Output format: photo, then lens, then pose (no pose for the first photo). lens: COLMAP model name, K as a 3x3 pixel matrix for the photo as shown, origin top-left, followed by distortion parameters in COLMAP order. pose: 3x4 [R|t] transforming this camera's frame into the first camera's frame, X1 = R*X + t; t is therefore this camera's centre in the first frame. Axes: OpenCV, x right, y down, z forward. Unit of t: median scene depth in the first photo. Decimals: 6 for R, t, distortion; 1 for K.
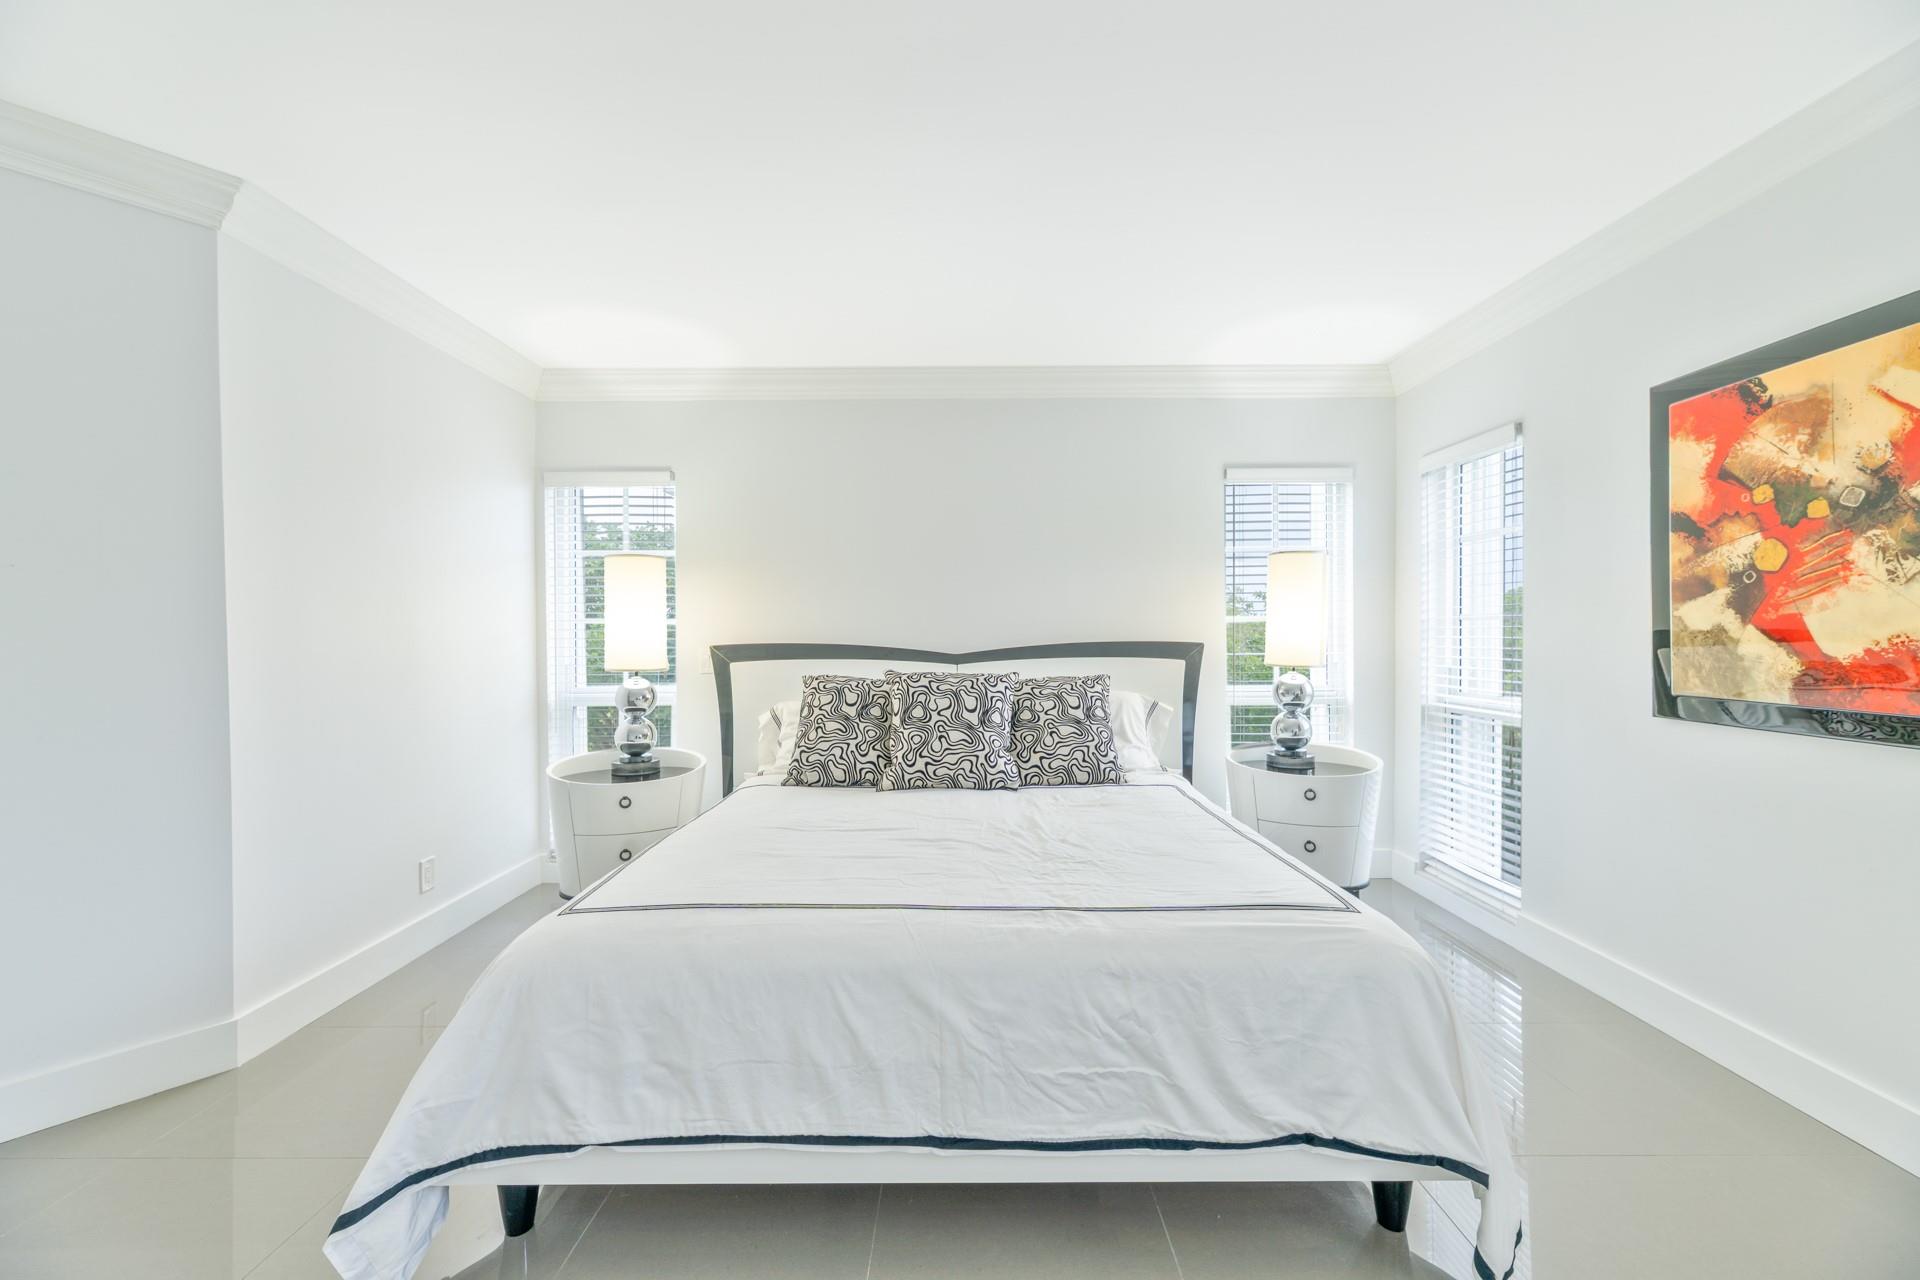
lens RADIAL K [[766.0, 0, 960.0], [0, 766.0, 640.0], [0, 0, 1]] dist [0.002523, -0.000401]
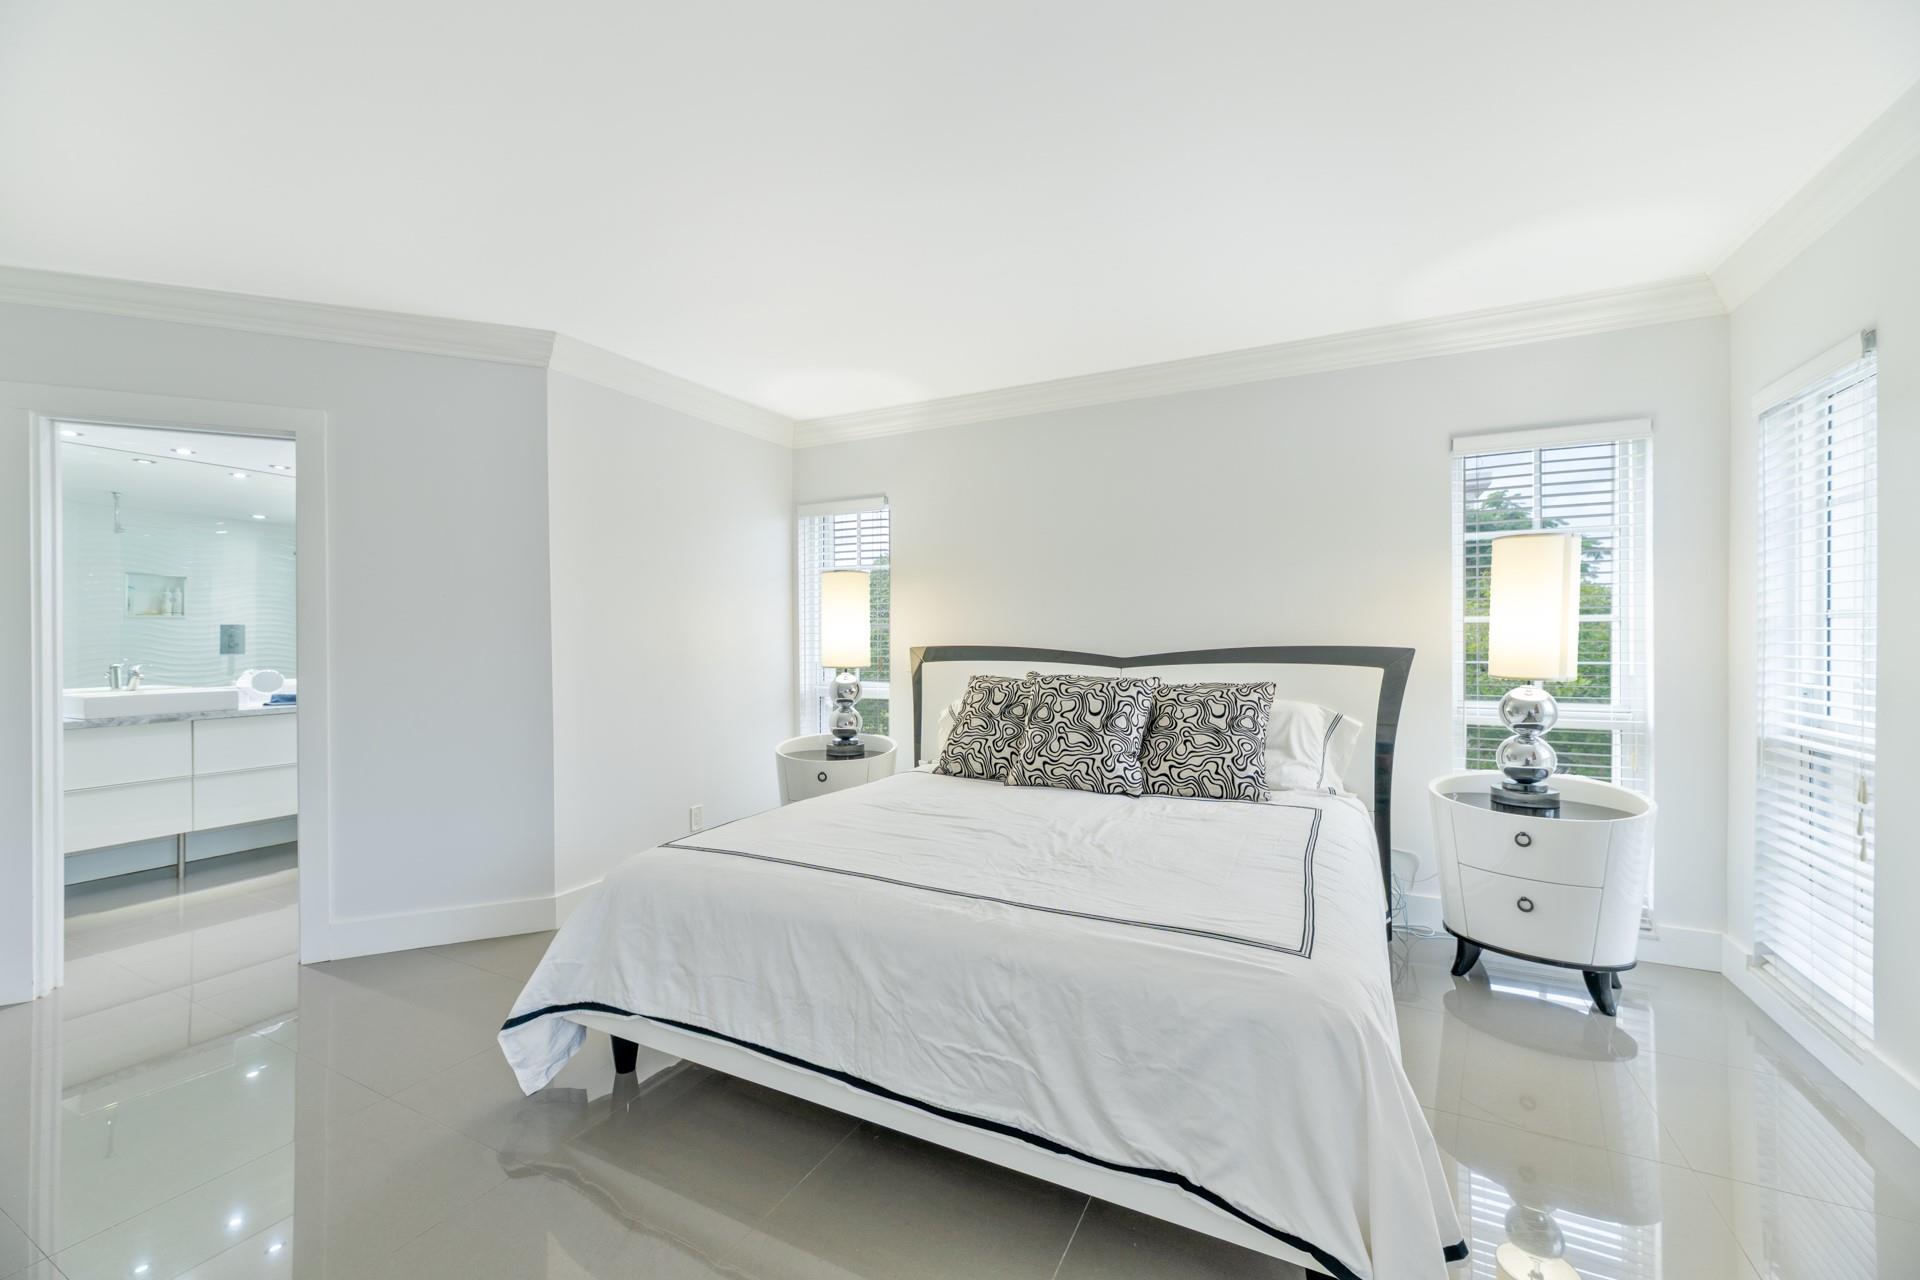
lens RADIAL K [[766.0, 0, 960.0], [0, 766.0, 640.0], [0, 0, 1]] dist [0.002523, -0.000401]
pose [[0.892355, 0.003115, -0.451323, 0.311687], [-0.004511, 0.999988, -0.002017, -0.002052], [0.451311, 0.003835, 0.892359, 0.021478]]
